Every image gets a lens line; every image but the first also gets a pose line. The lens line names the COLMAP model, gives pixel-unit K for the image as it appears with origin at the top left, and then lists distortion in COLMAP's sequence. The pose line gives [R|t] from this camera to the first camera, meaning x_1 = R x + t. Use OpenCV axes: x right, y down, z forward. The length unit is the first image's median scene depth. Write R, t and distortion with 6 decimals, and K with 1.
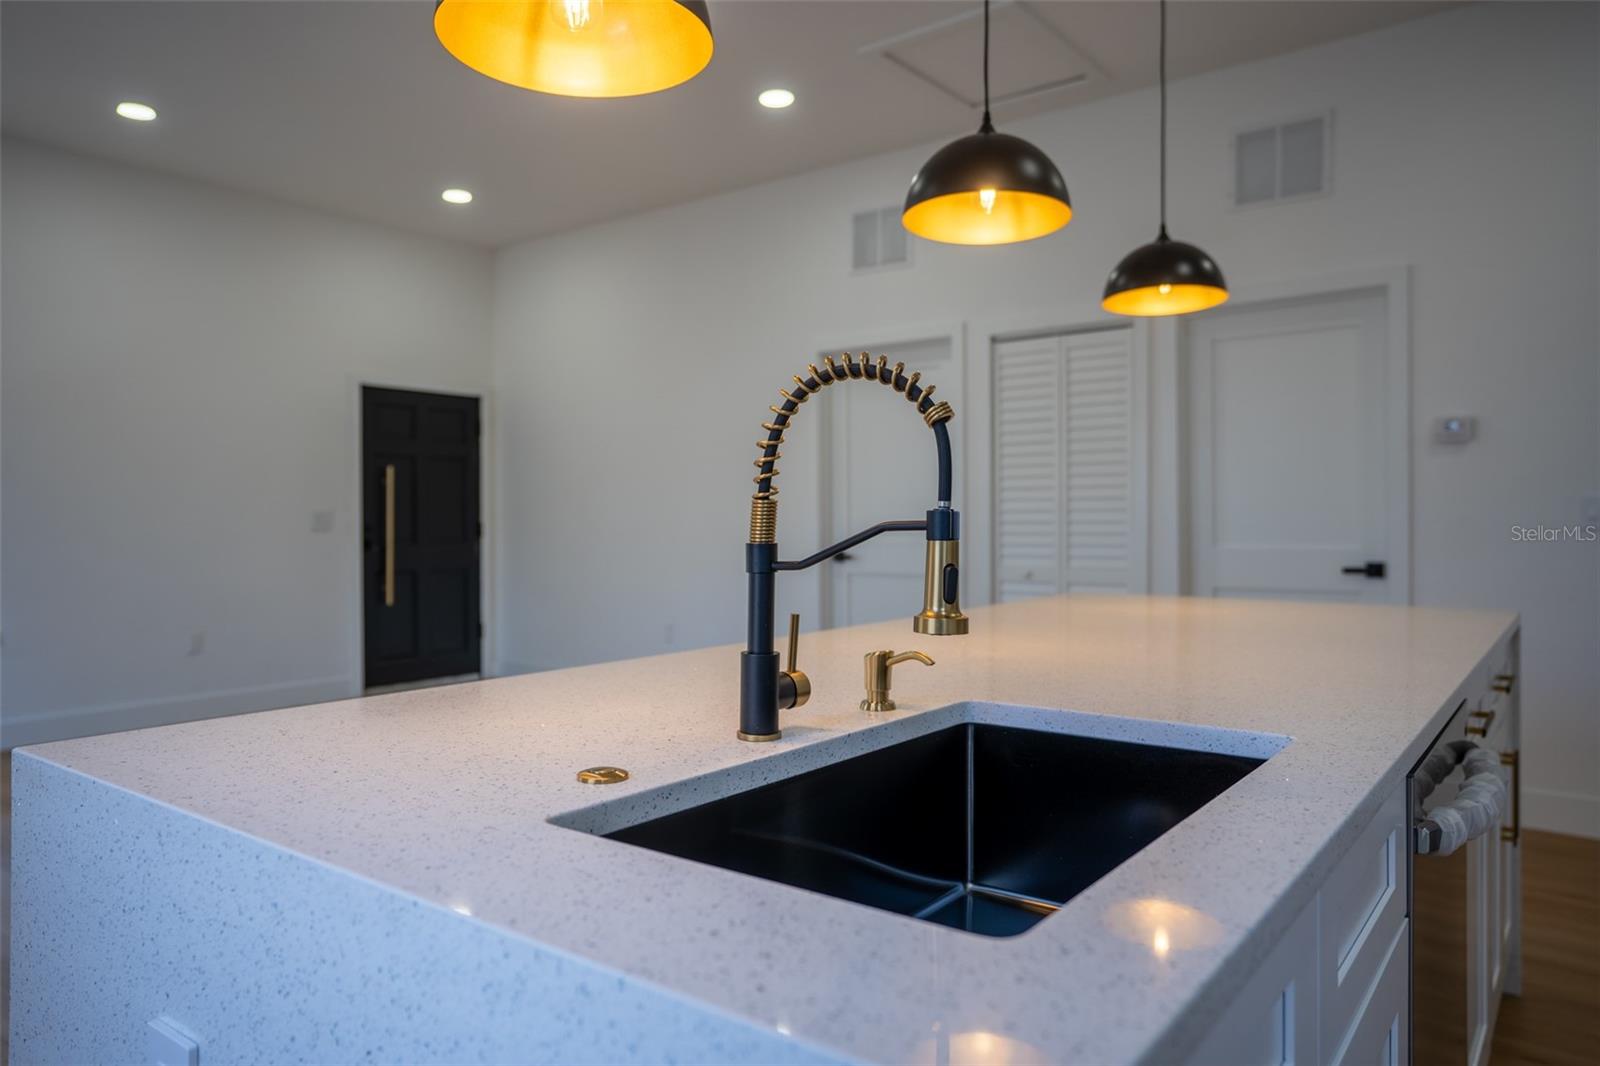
lens RADIAL K [[1077.3, 0, 798.4], [0, 1077.3, 524.8], [0, 0, 1]] dist [-0.009131, 0.017482]
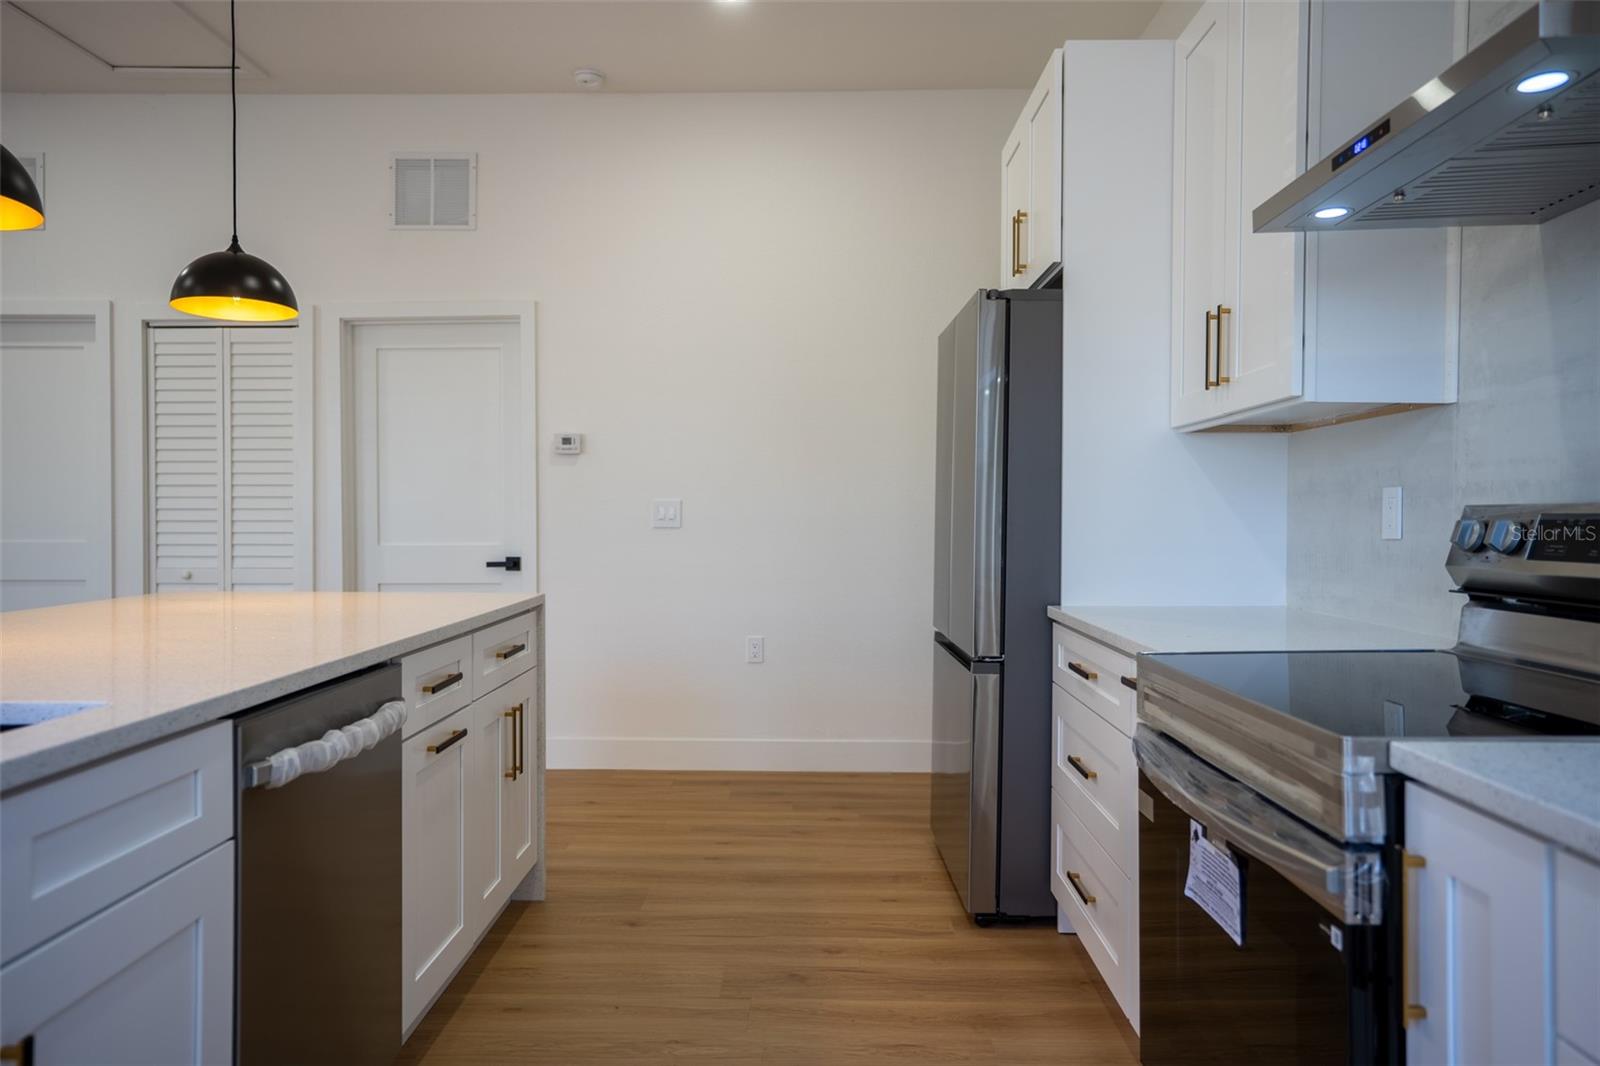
lens RADIAL K [[1077.3, 0, 795.3], [0, 1077.3, 527.3], [0, 0, 1]] dist [-0.009131, 0.017482]
pose [[0.802824, -0.000770, 0.596216, 0.096532], [-0.001197, 0.999995, 0.002904, -0.000036], [-0.596215, -0.003045, 0.802819, -0.106681]]
